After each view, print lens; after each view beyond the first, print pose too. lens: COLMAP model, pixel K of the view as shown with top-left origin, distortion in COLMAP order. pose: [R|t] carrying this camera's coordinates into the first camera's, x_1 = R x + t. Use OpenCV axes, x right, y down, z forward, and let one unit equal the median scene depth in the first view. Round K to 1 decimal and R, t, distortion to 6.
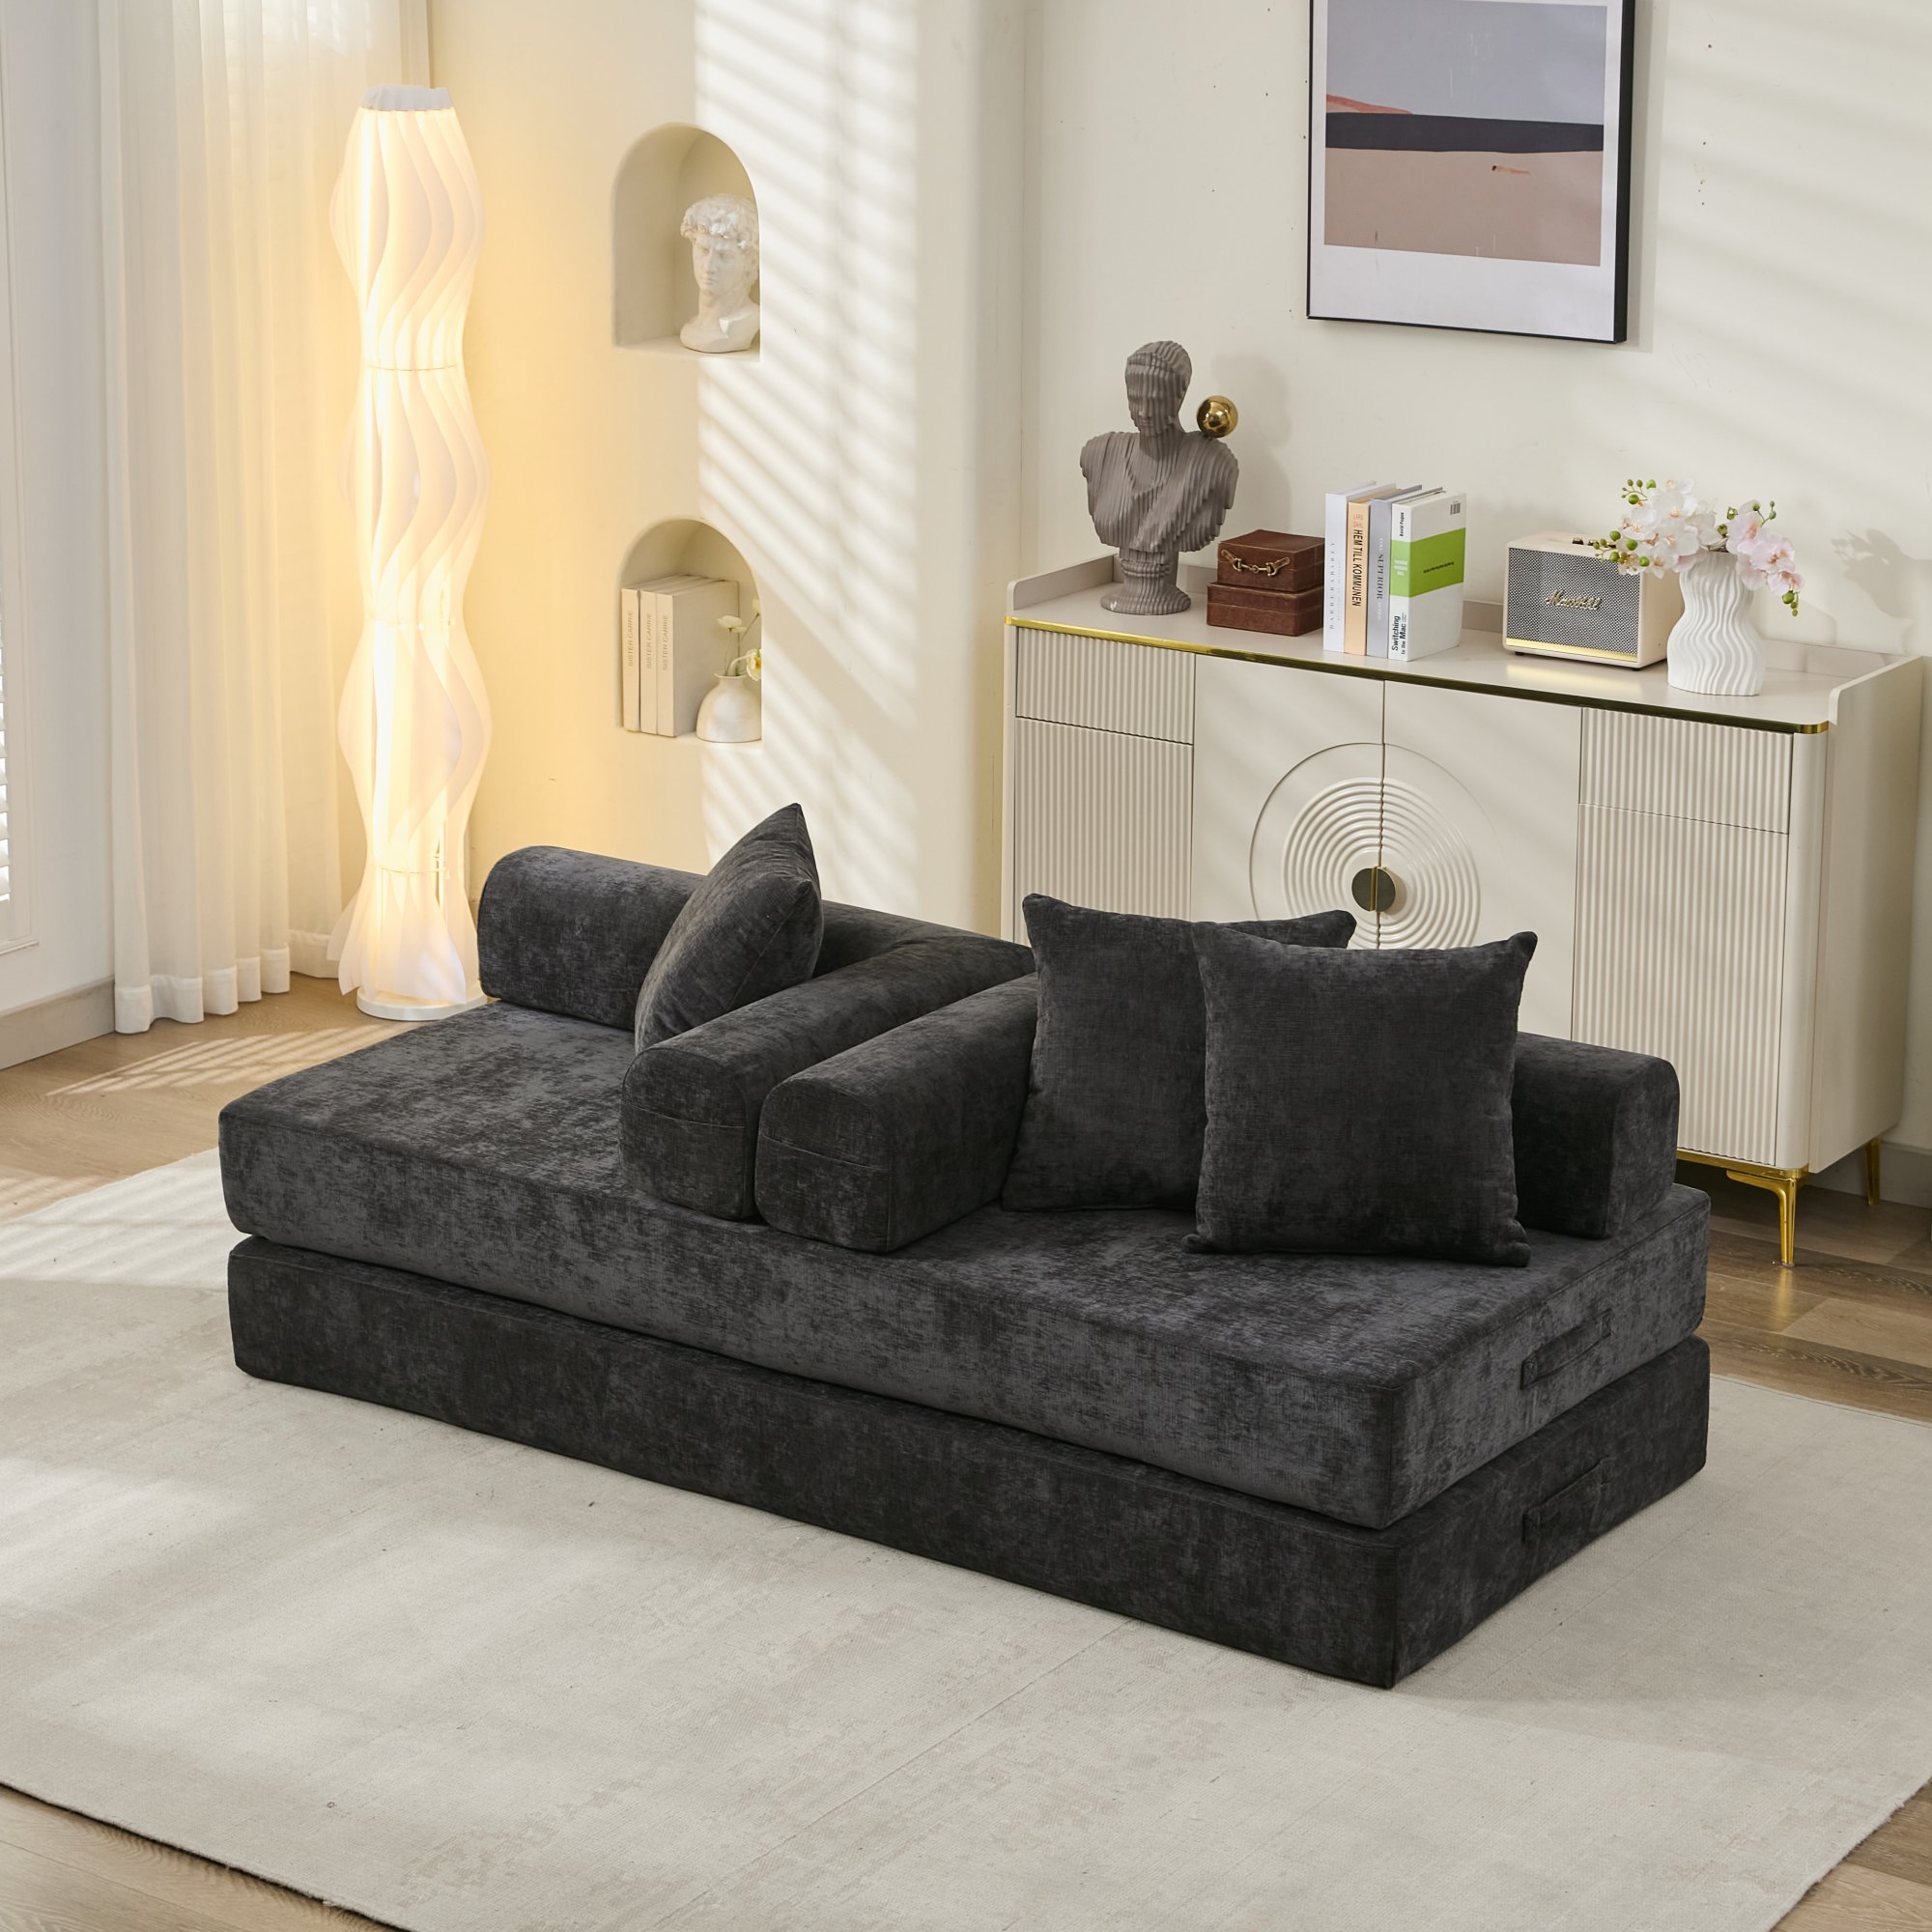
lens RADIAL K [[4512.8, 0, 993.7], [0, 4512.8, 604.9], [0, 0, 1]] dist [0.039518, 0.007862]
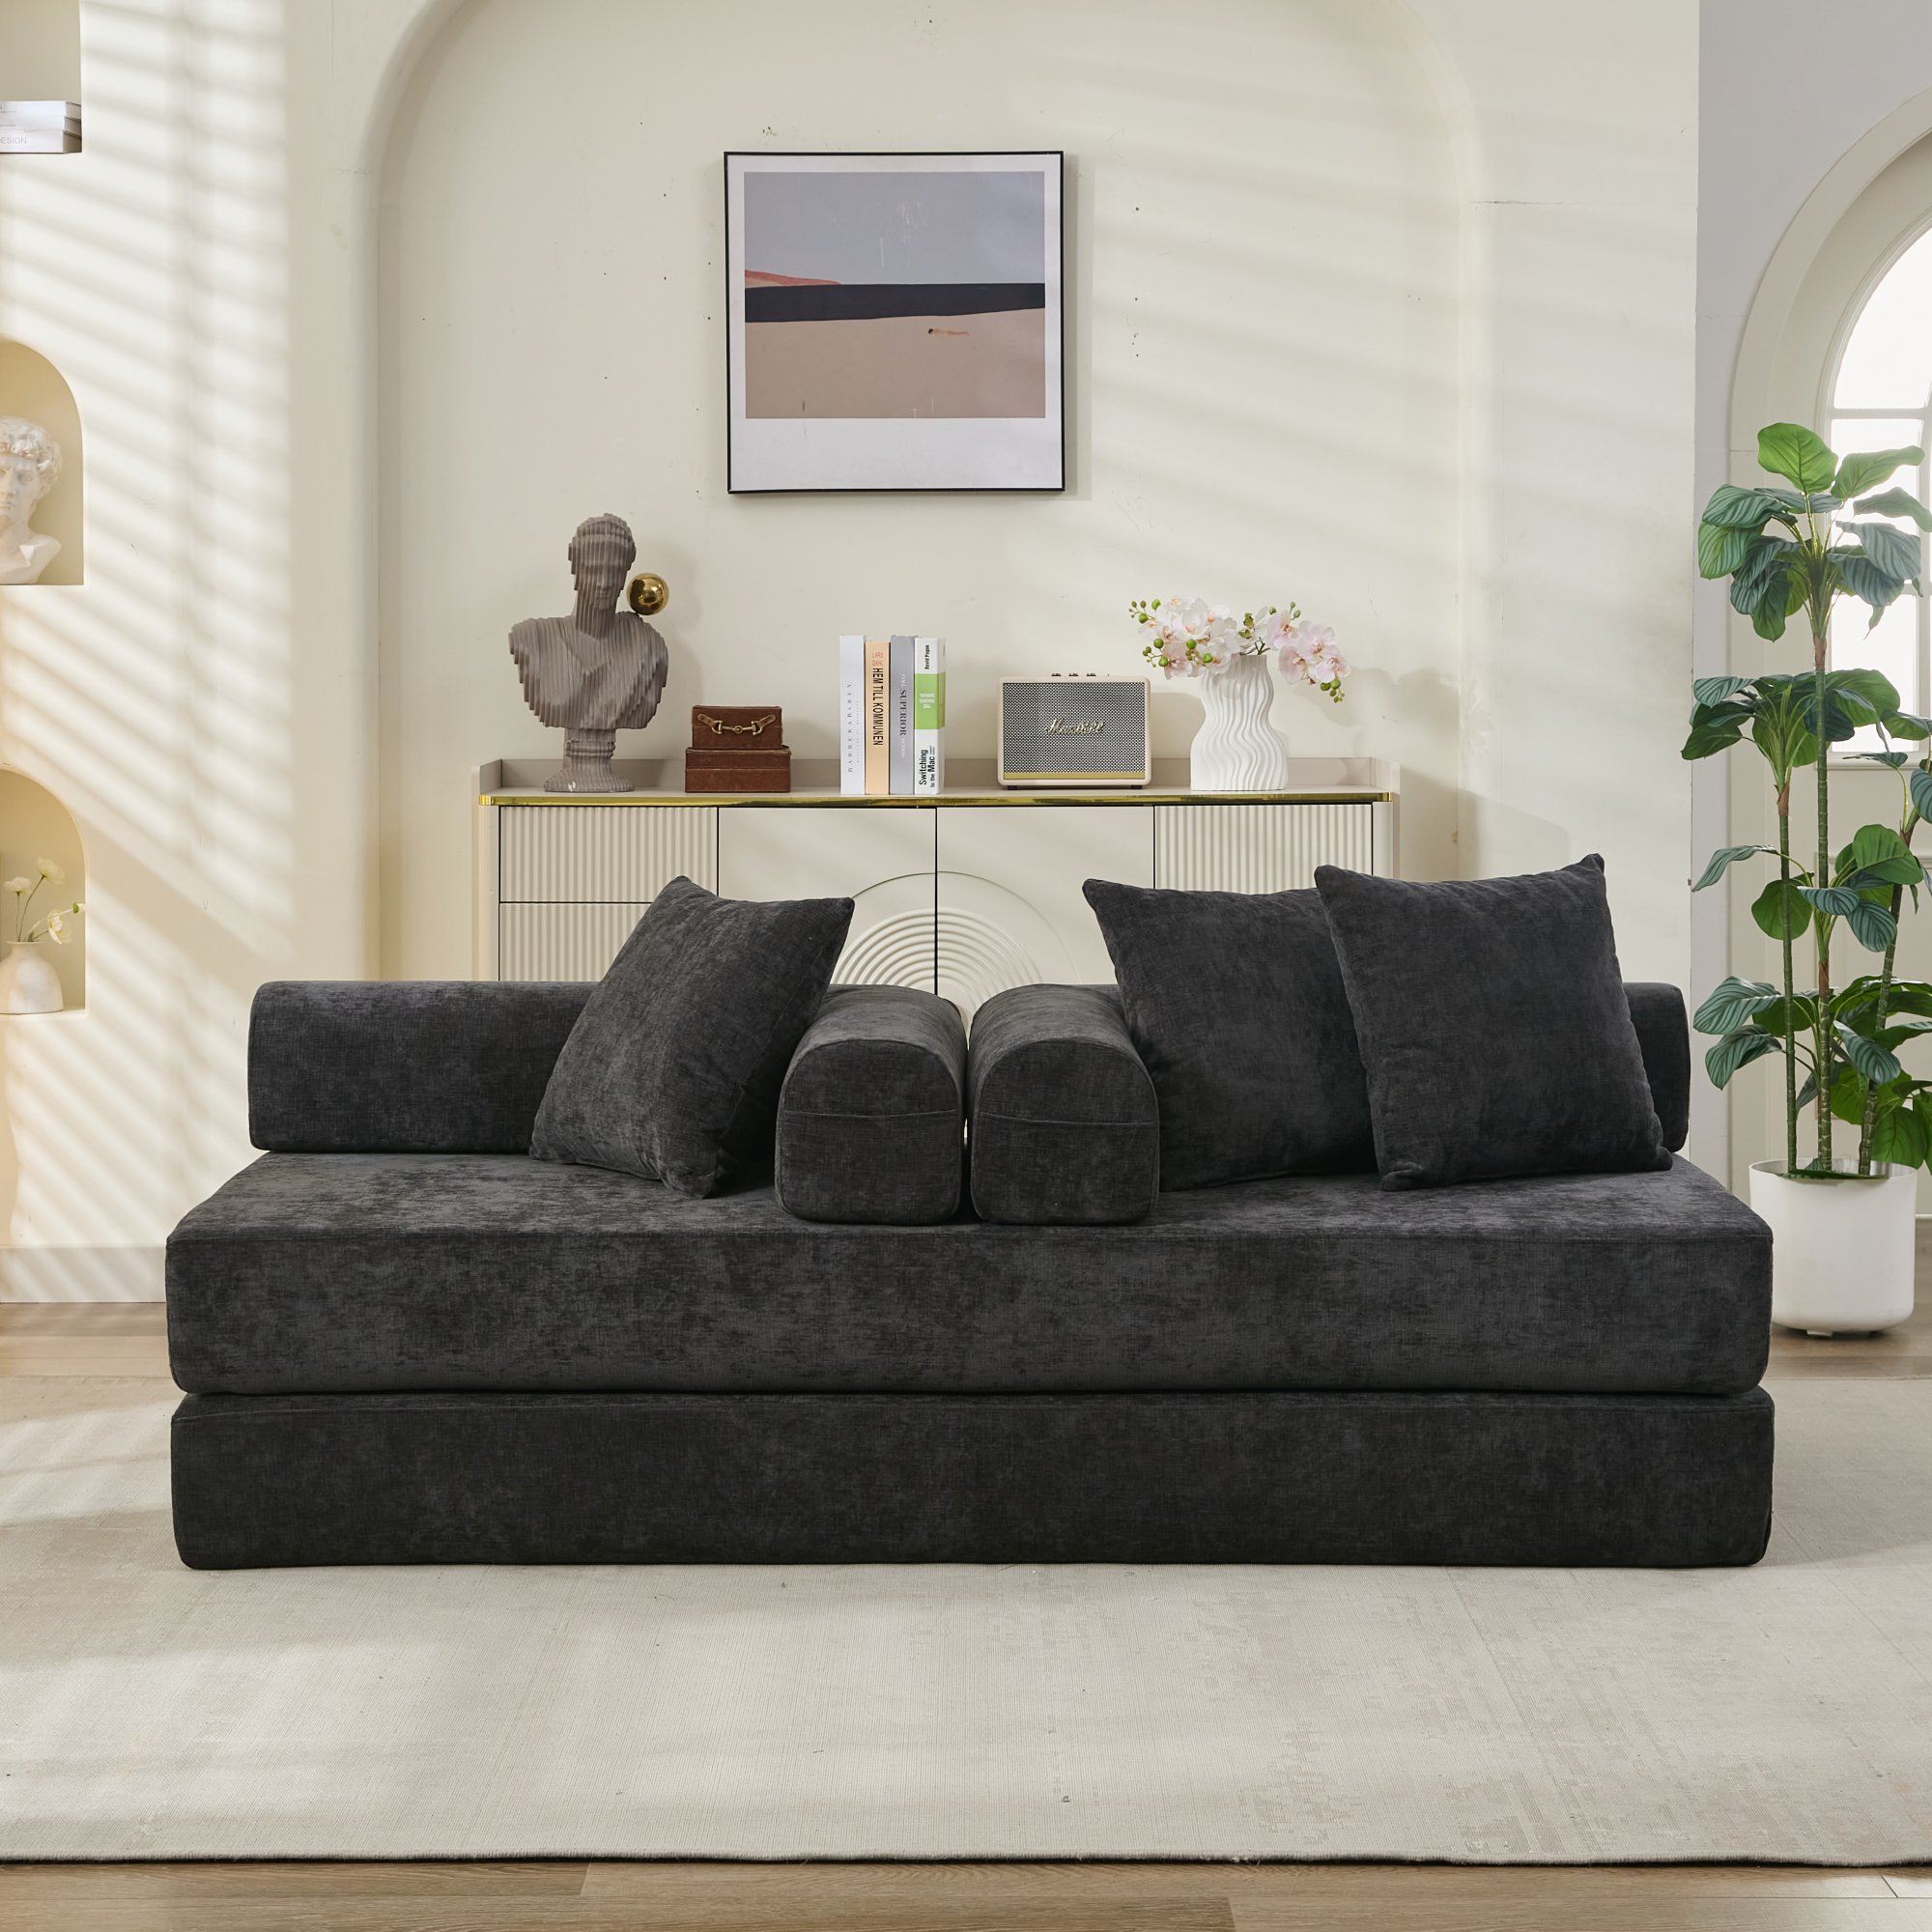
lens RADIAL K [[4008.6, 0, 969.8], [0, 4008.6, 676.9], [0, 0, 1]] dist [0.017442, 0.124360]
pose [[0.830688, -0.016841, 0.556483, -0.414299], [0.117201, 0.982433, -0.145220, 0.121757], [-0.544262, 0.185853, 0.818069, 0.266953]]
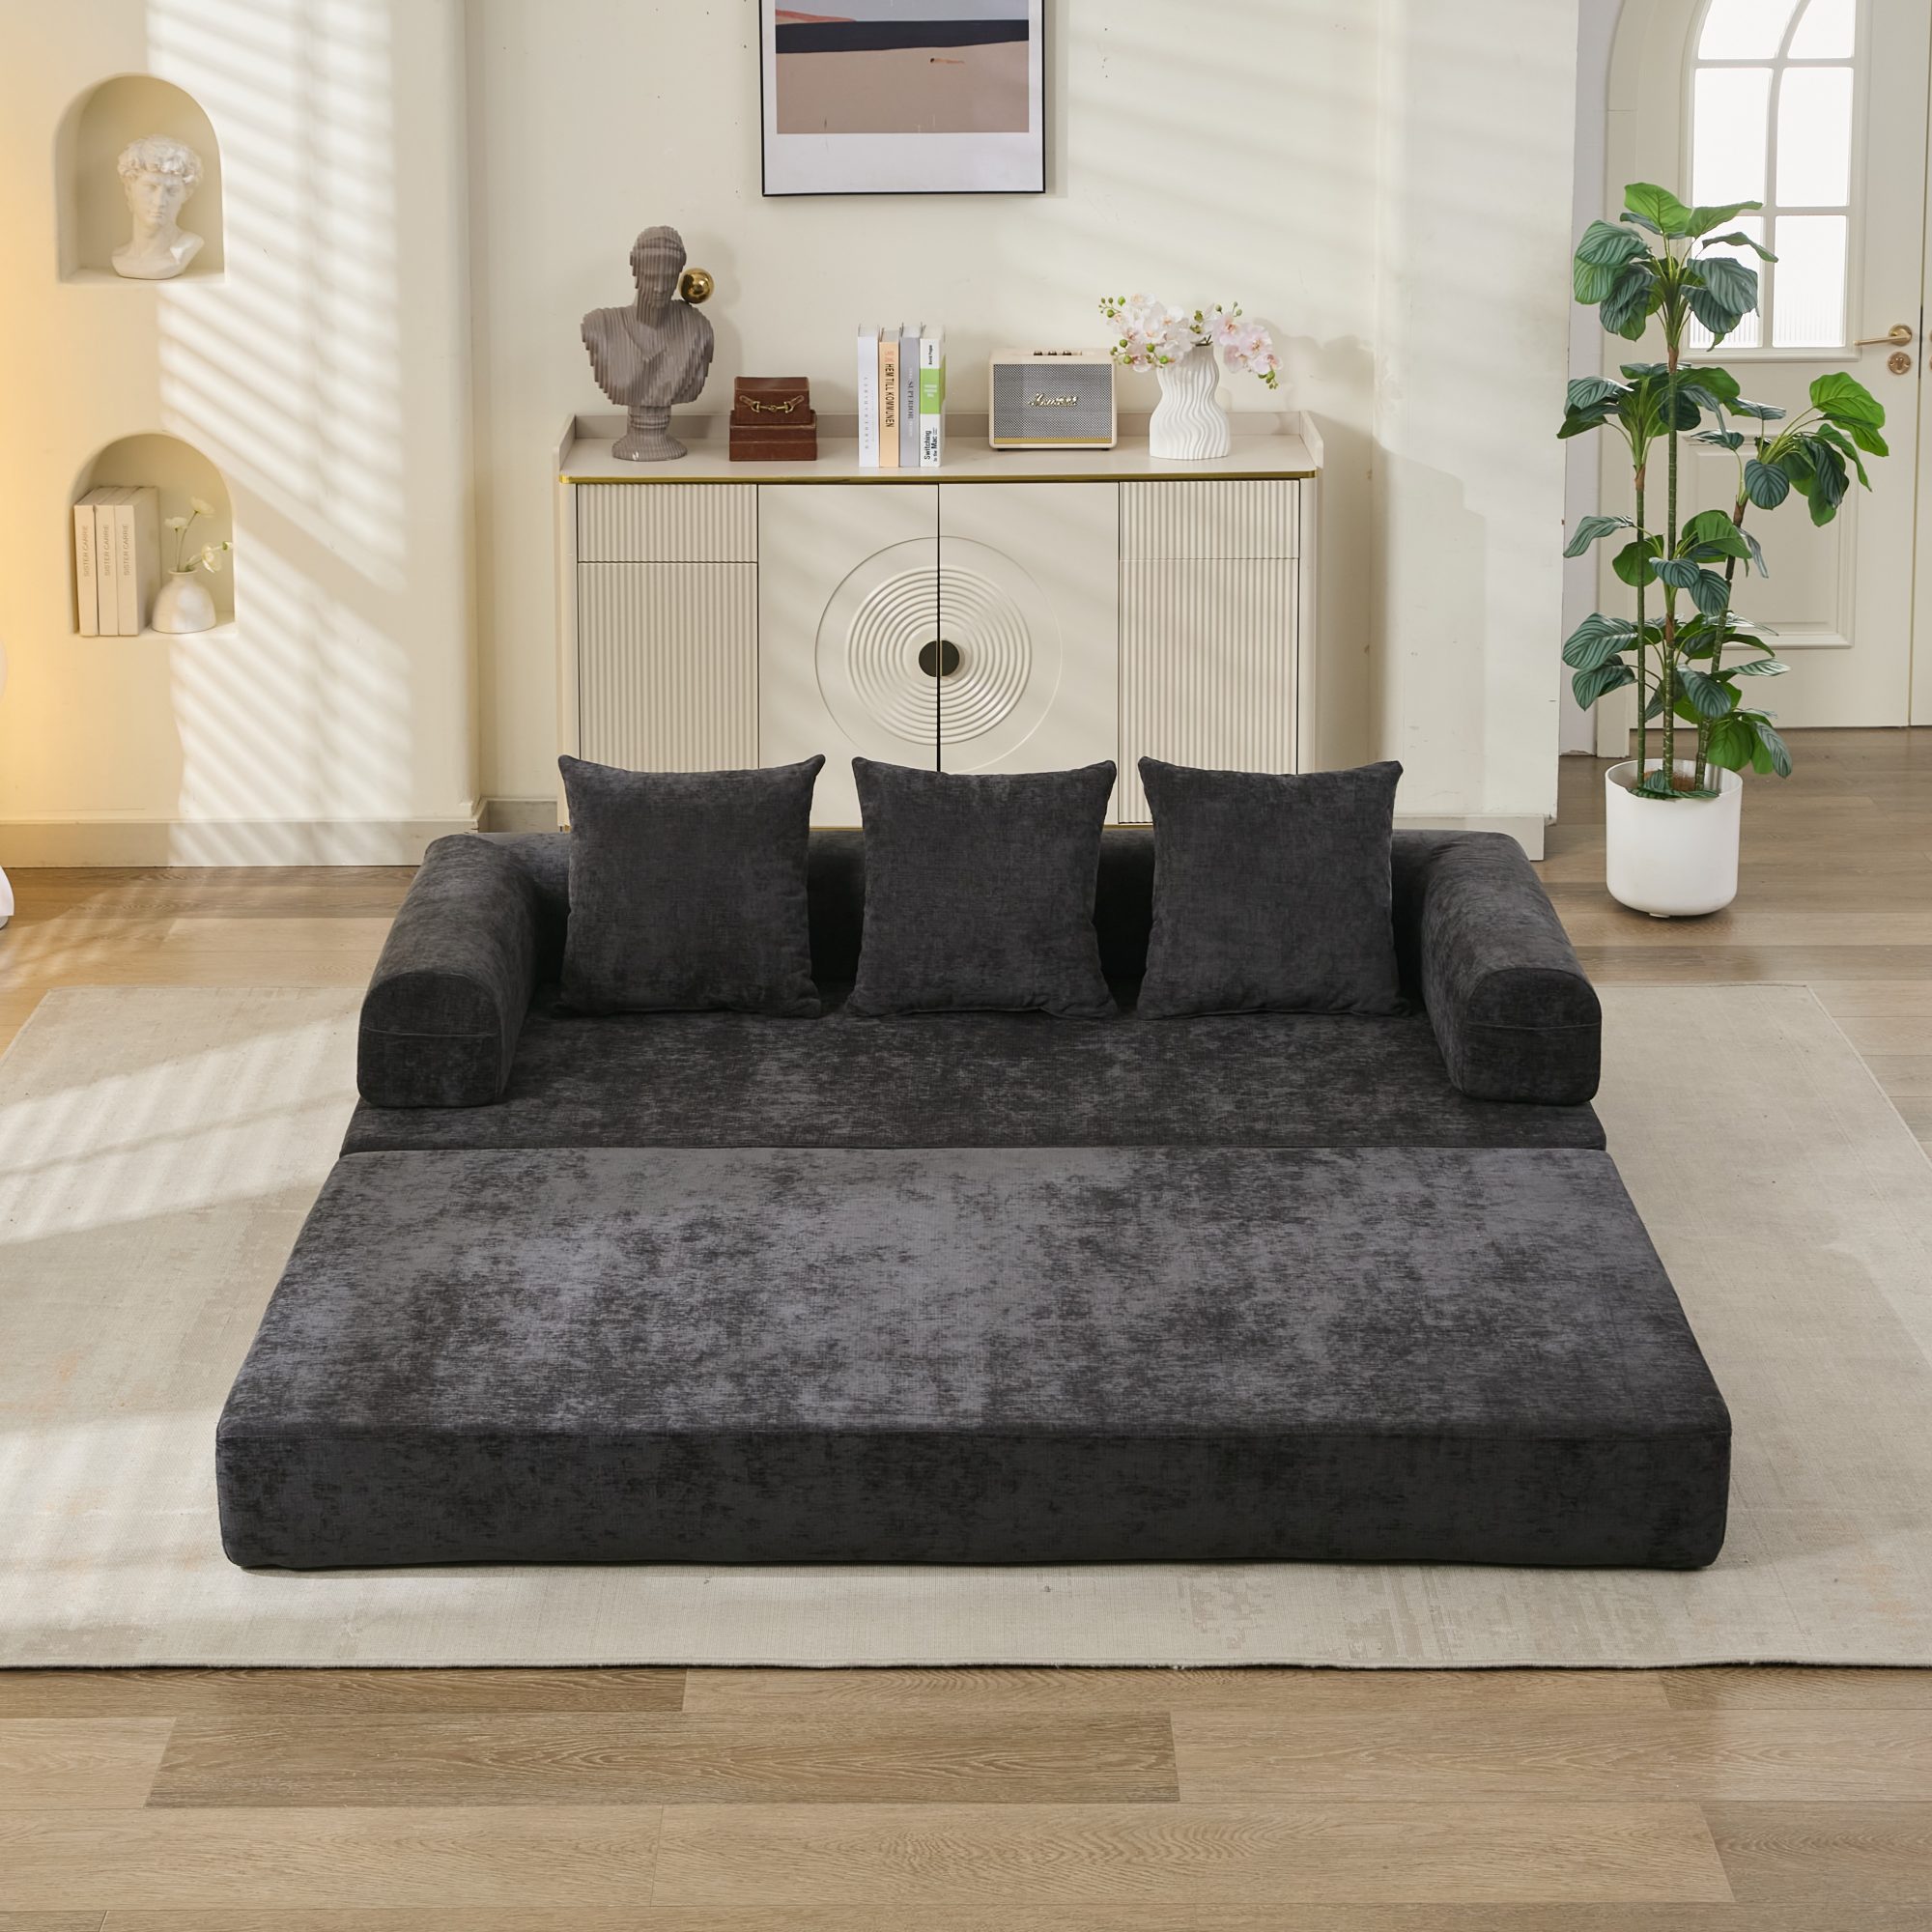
lens RADIAL K [[3639.5, 0, 961.6], [0, 3639.5, 175.3], [0, 0, 1]] dist [0.001263, 0.066464]
pose [[0.829677, -0.083360, 0.551985, -0.452751], [0.118918, 0.992484, -0.028860, -0.037681], [-0.545431, 0.089586, 0.833354, 0.179022]]
